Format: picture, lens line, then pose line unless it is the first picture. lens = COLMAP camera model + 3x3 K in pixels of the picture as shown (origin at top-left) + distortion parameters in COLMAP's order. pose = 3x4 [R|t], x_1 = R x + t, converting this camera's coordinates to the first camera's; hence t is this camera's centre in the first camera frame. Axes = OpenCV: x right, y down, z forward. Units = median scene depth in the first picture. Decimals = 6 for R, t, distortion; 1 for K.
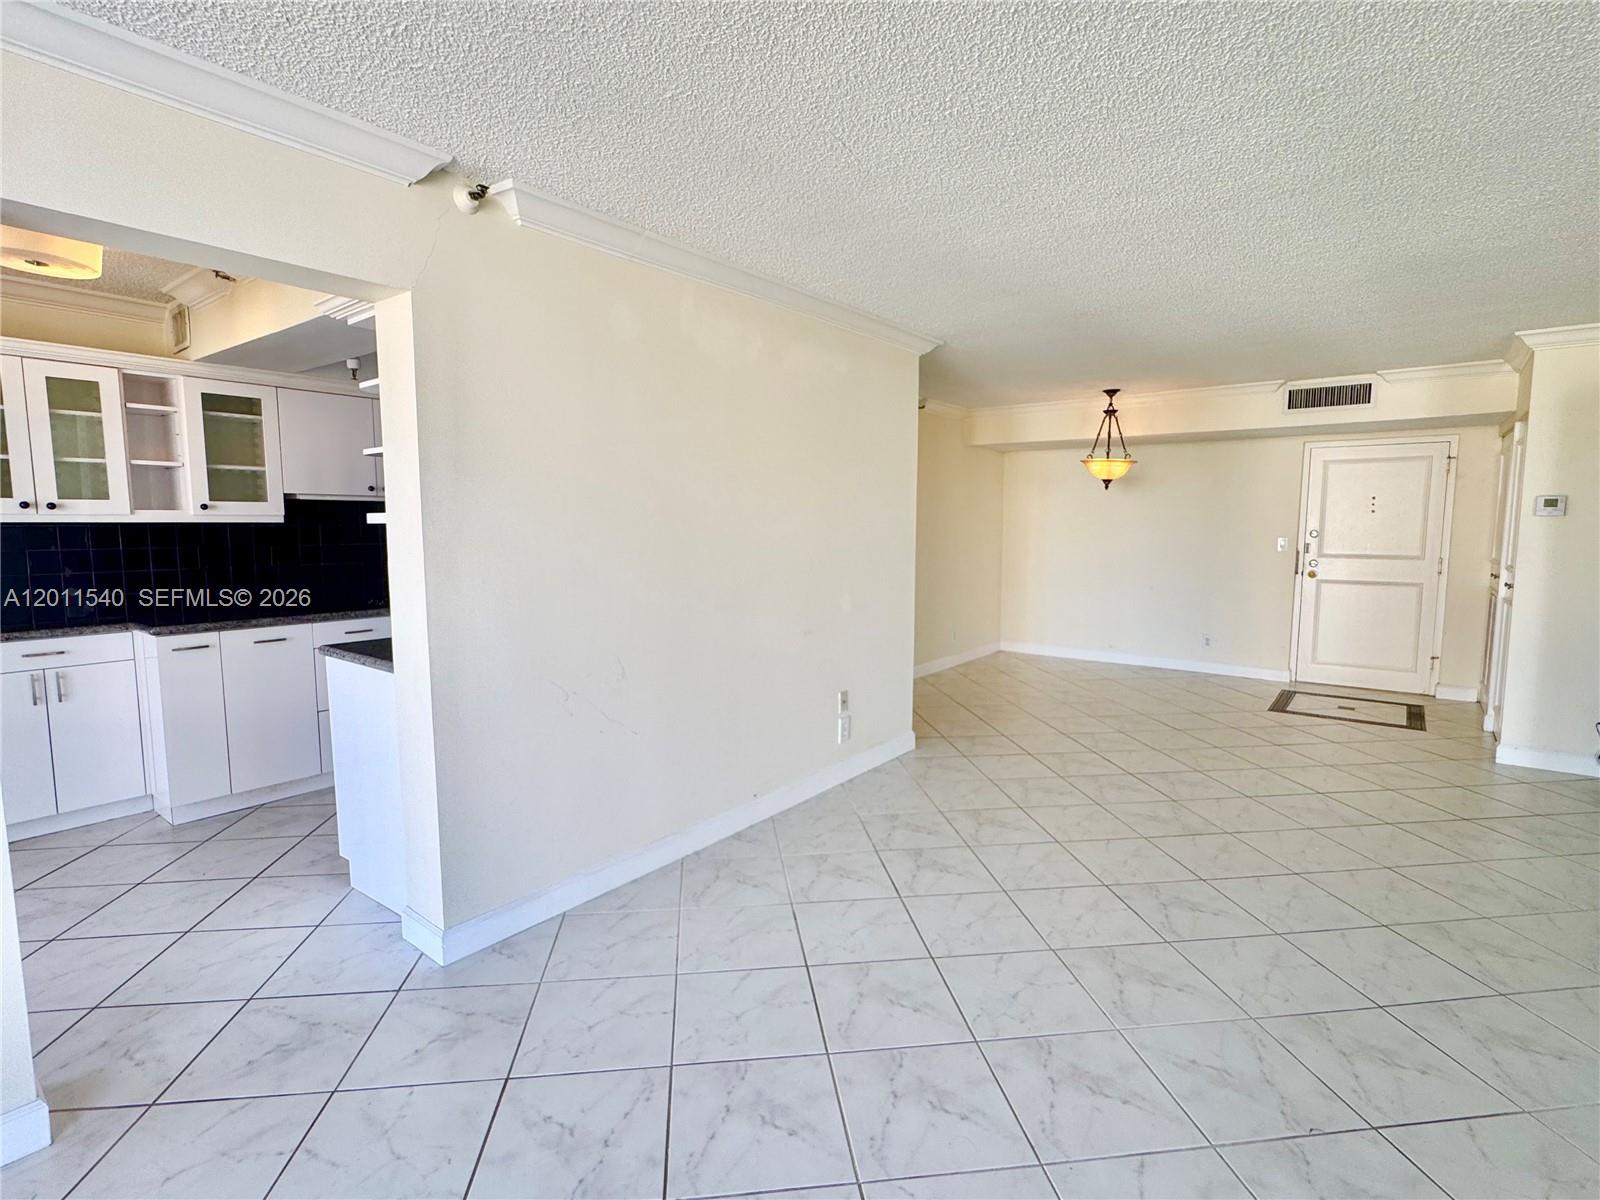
lens RADIAL K [[777.7, 0, 791.0], [0, 777.7, 601.5], [0, 0, 1]] dist [-0.001895, 0.001610]
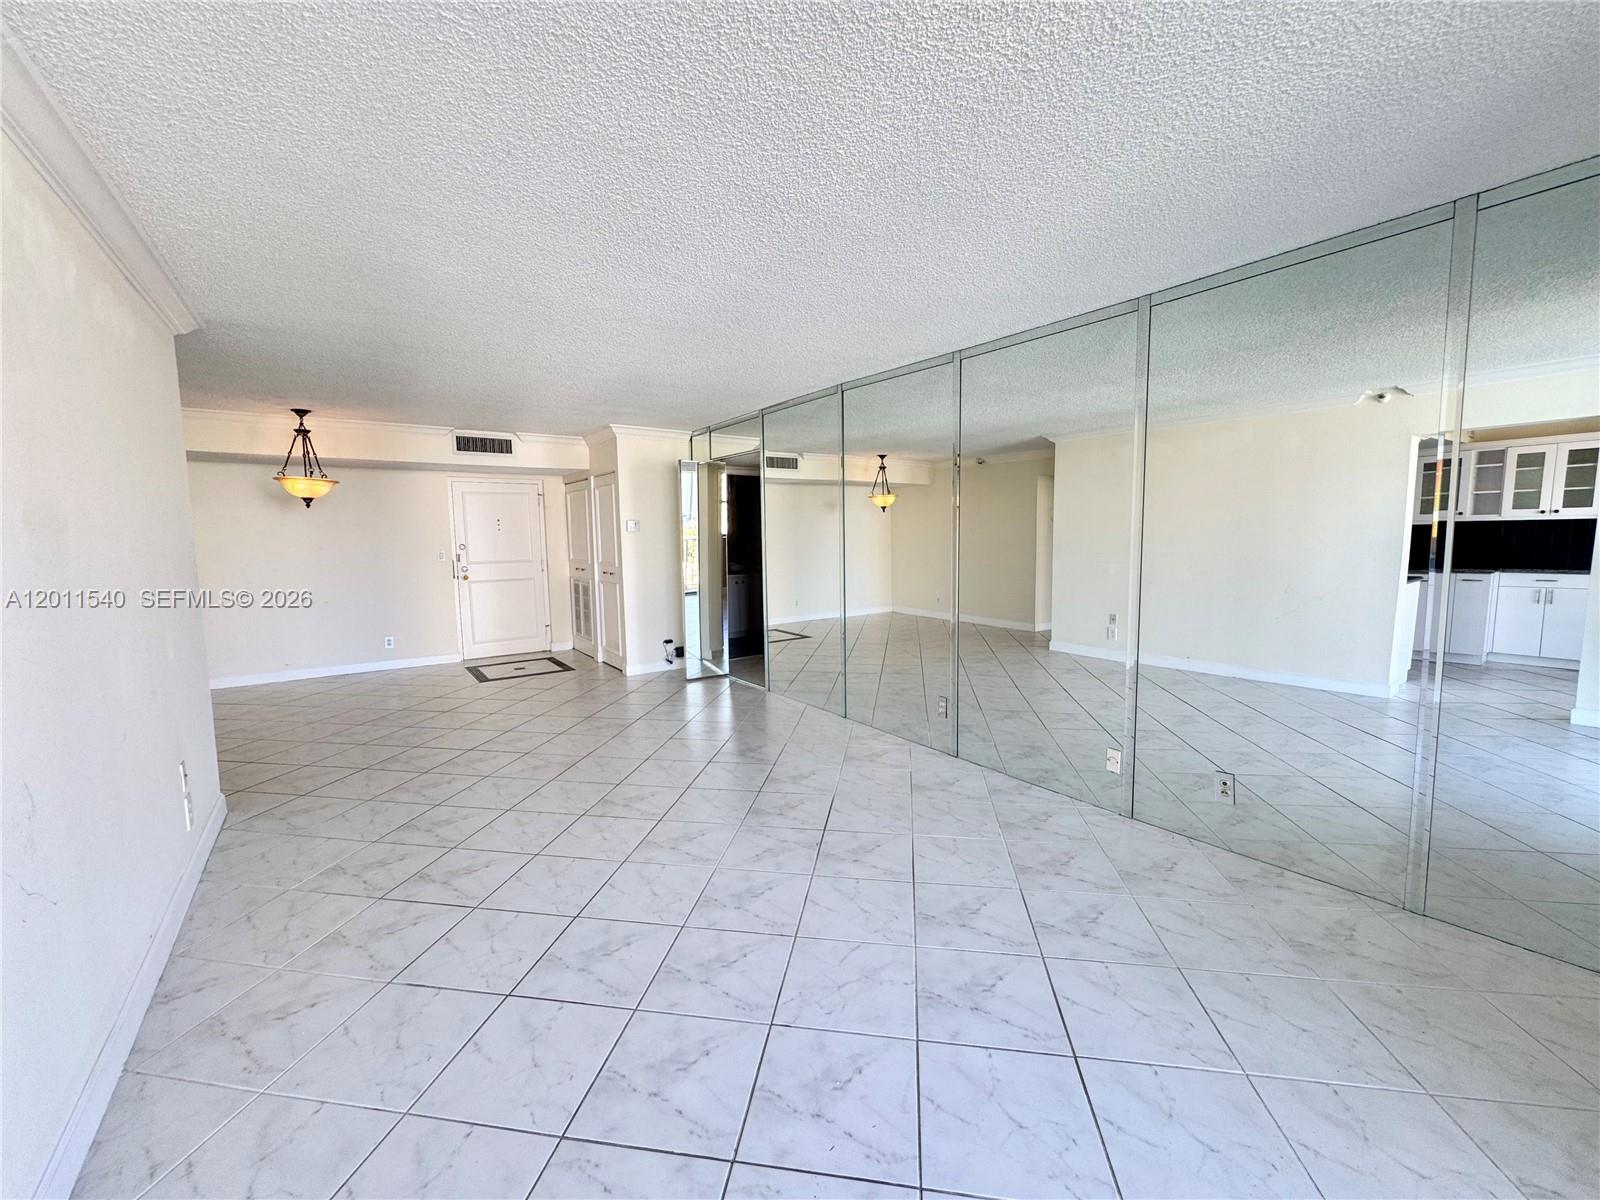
lens RADIAL K [[643.0, 0, 805.6], [0, 643.0, 600.3], [0, 0, 1]] dist [0.000636, -0.000149]
pose [[0.276918, -0.102583, 0.955402, -0.391825], [0.113569, 0.990810, 0.073467, -0.020387], [-0.954159, 0.088159, 0.286023, 0.253504]]
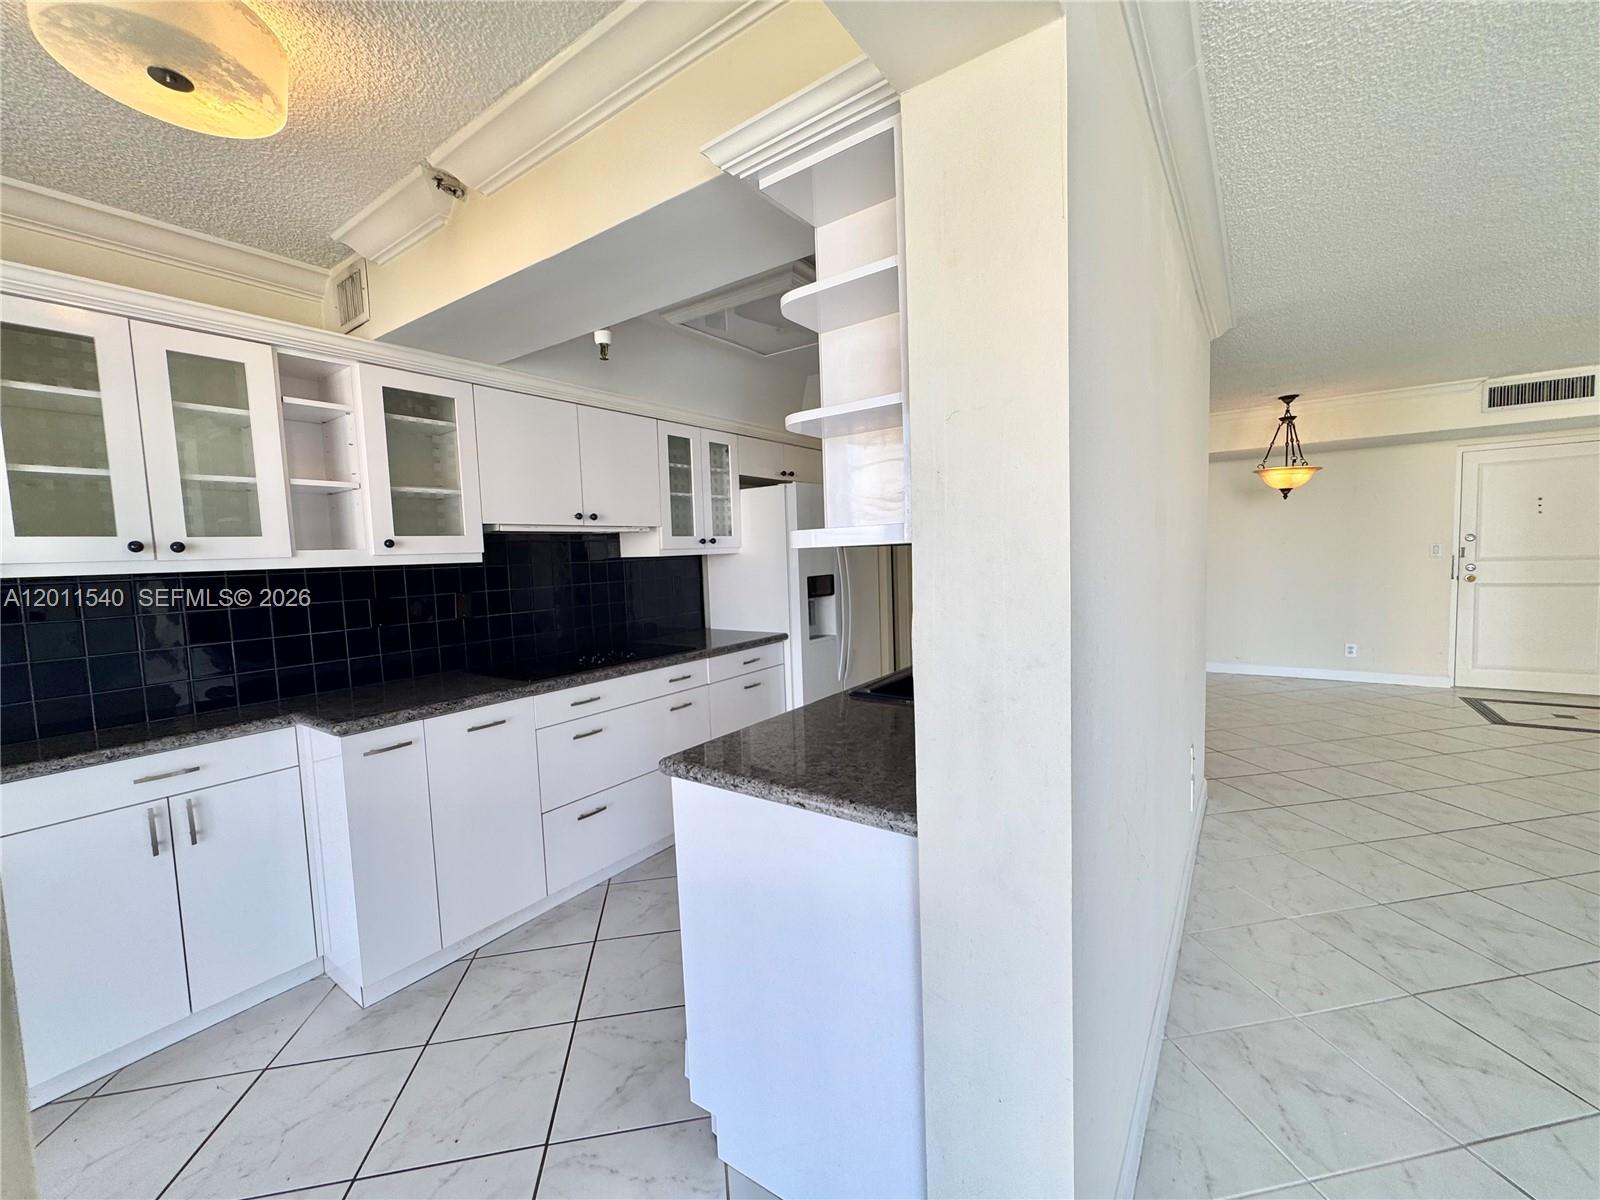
lens RADIAL K [[643.0, 0, 795.6], [0, 643.0, 600.1], [0, 0, 1]] dist [0.000636, -0.000149]
pose [[0.998215, -0.041186, 0.043253, -0.409747], [0.042466, 0.998674, -0.029101, -0.036332], [-0.041997, 0.030885, 0.998640, 0.393116]]
